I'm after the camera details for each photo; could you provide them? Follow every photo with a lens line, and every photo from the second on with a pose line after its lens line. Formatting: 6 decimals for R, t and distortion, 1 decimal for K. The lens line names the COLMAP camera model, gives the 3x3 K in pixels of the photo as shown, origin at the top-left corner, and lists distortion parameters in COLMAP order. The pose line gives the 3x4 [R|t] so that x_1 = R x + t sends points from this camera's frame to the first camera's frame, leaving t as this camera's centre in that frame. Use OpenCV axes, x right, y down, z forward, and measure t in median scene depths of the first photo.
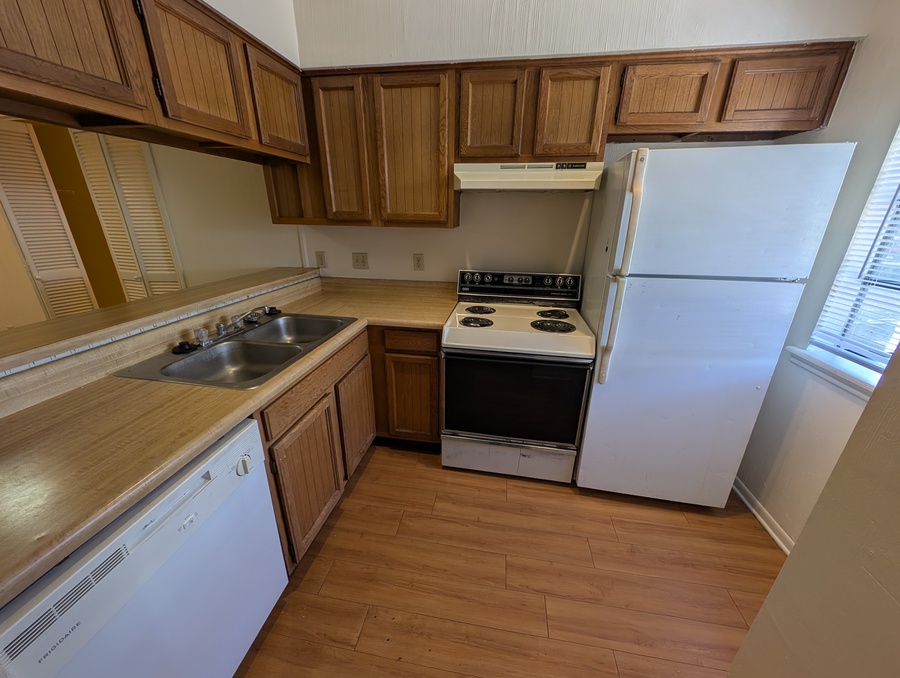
lens RADIAL K [[335.6, 0, 449.0], [0, 335.6, 341.1], [0, 0, 1]] dist [0.002243, -0.000214]
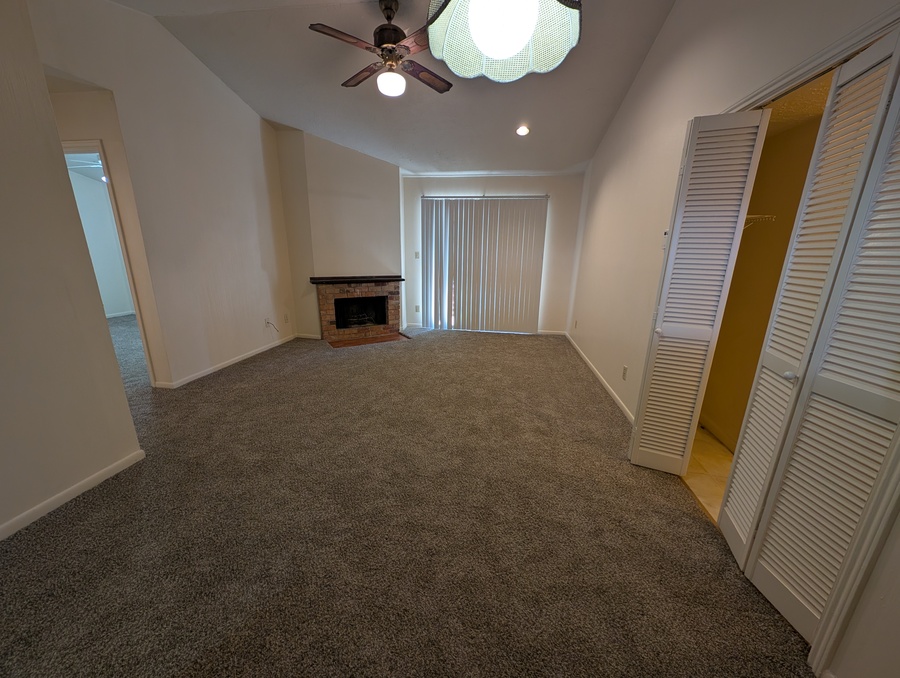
lens RADIAL K [[335.6, 0, 449.0], [0, 335.6, 341.1], [0, 0, 1]] dist [0.002243, -0.000214]
pose [[0.008954, 0.253610, -0.967265, -0.800886], [-0.372569, 0.898503, 0.232132, -0.266295], [0.927961, 0.358294, 0.102533, 0.803528]]
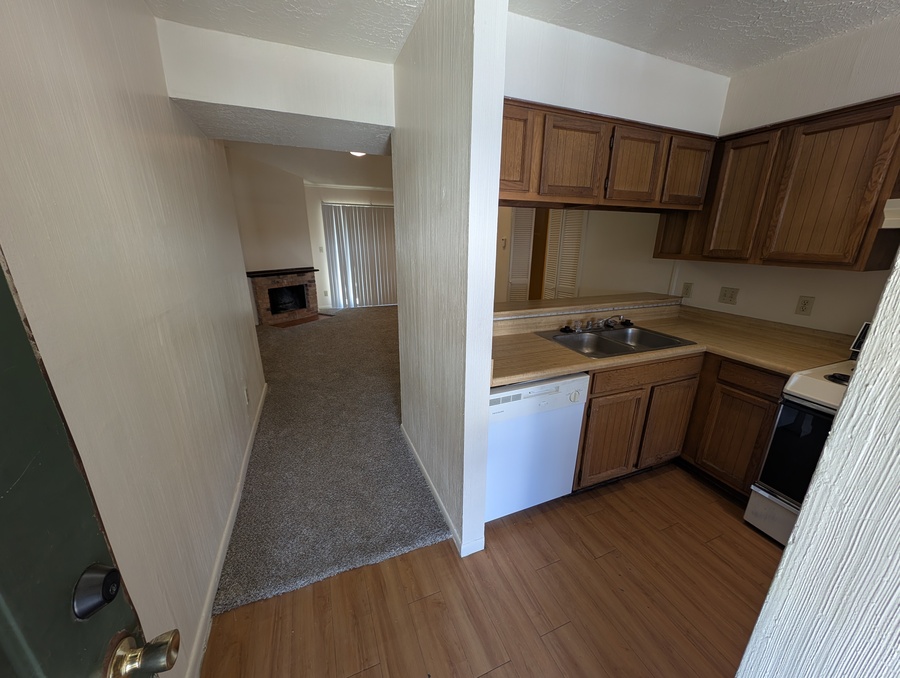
lens RADIAL K [[335.6, 0, 449.0], [0, 335.6, 341.1], [0, 0, 1]] dist [0.002243, -0.000214]
pose [[0.518047, 0.242887, -0.820142, 0.232841], [-0.306284, 0.947932, 0.087266, 0.087369], [0.798635, 0.205988, 0.565466, -0.318430]]
